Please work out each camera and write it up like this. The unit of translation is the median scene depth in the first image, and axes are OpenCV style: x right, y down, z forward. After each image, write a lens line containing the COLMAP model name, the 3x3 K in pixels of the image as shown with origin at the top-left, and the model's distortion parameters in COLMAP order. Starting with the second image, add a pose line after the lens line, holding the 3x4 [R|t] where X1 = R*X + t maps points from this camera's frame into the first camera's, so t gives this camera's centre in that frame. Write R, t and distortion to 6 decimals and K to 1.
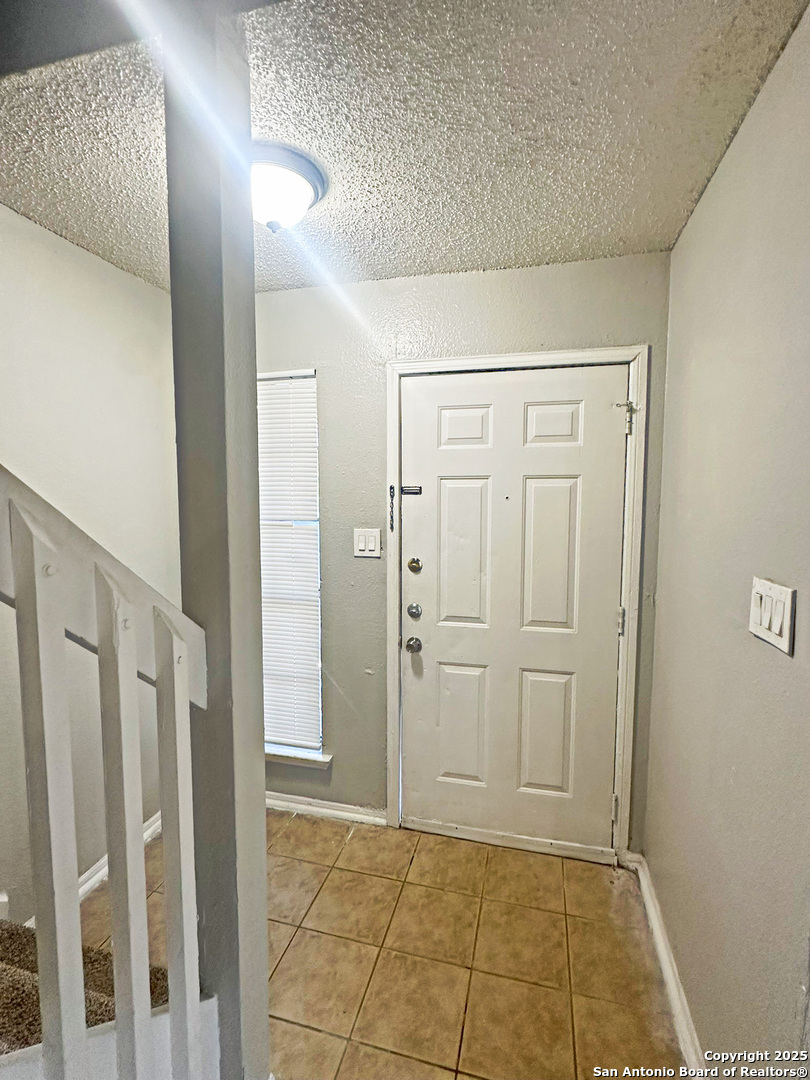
lens RADIAL K [[502.7, 0, 408.2], [0, 502.7, 538.5], [0, 0, 1]] dist [0.000210, 0.000009]
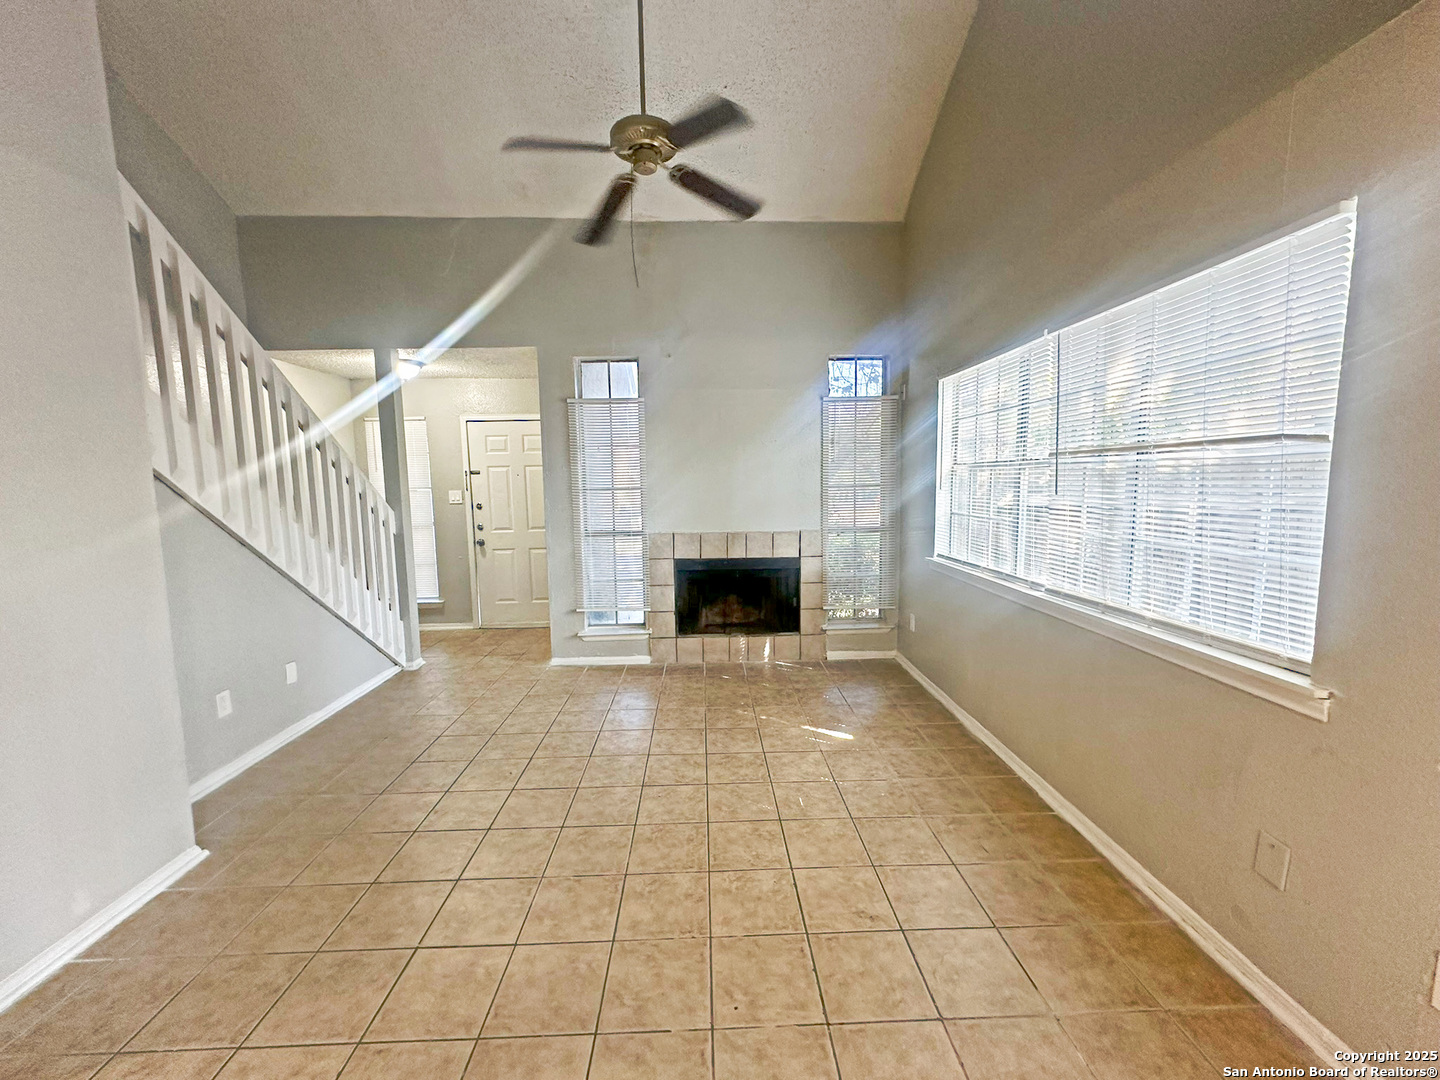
lens RADIAL K [[572.9, 0, 716.5], [0, 572.9, 535.4], [0, 0, 1]] dist [-0.003318, 0.000250]
pose [[0.959551, -0.049007, 0.277238, 0.308839], [0.045679, 0.998786, 0.018453, 0.181270], [-0.277805, -0.005042, 0.960624, -1.707270]]
